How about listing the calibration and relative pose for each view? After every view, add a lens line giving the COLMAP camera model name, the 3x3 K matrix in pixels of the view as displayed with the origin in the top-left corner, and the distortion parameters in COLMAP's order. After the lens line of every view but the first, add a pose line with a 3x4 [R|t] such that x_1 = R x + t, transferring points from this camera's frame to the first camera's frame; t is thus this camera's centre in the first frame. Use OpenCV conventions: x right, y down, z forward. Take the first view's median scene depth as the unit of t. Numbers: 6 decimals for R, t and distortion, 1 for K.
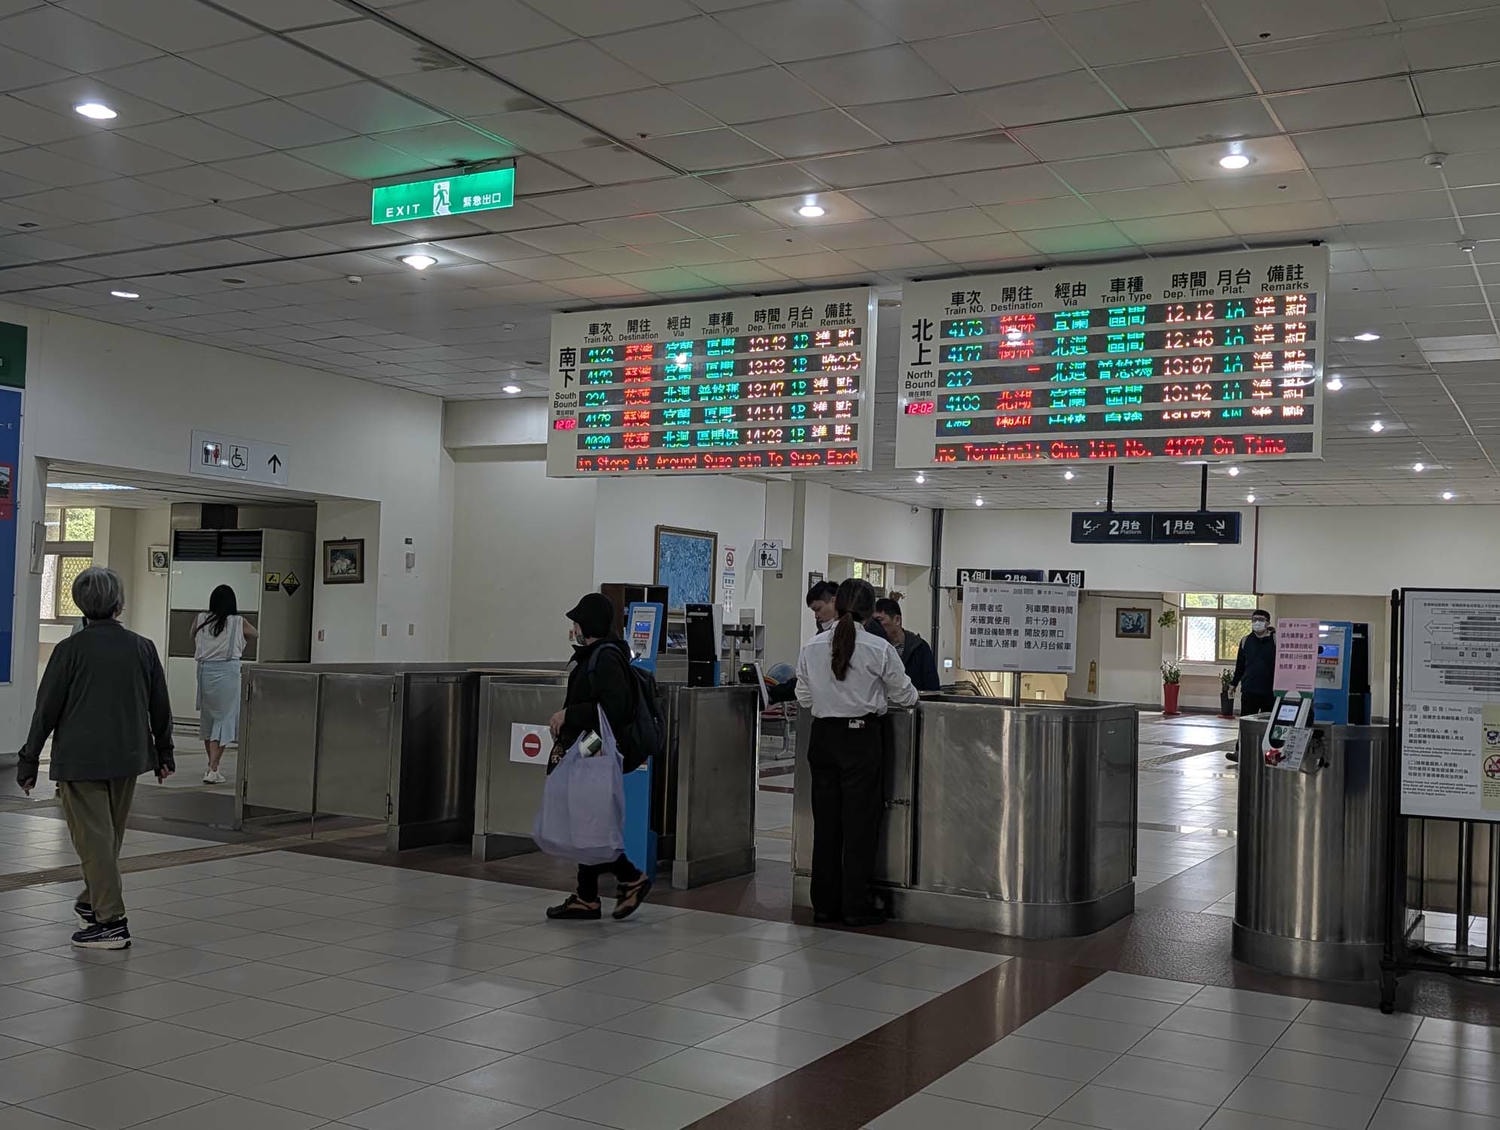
lens RADIAL K [[1520.0, 0, 750.0], [0, 1520.0, 565.0], [0, 0, 1]] dist [-0.001849, -0.003845]
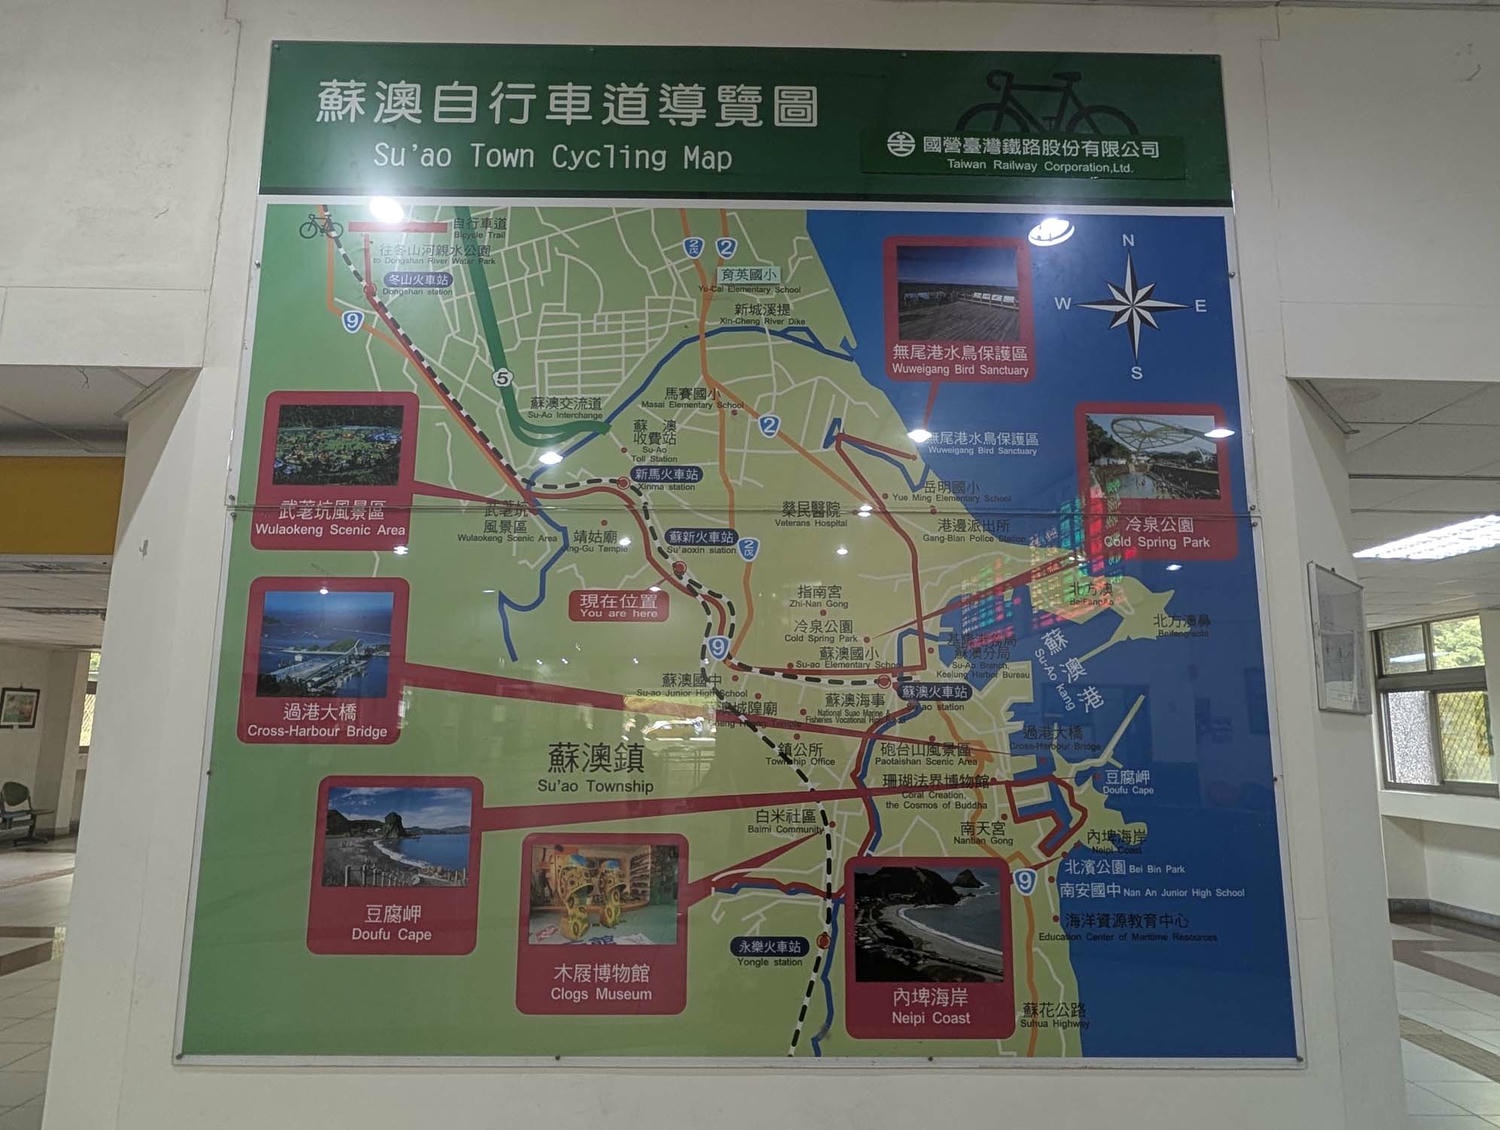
lens RADIAL K [[975.7, 0, 750.0], [0, 975.7, 565.0], [0, 0, 1]] dist [0.002073, 0.000391]
pose [[0.508119, -0.173239, -0.843684, -0.353049], [0.041432, 0.983345, -0.176963, 0.003629], [0.860290, 0.054963, 0.506834, 0.784530]]
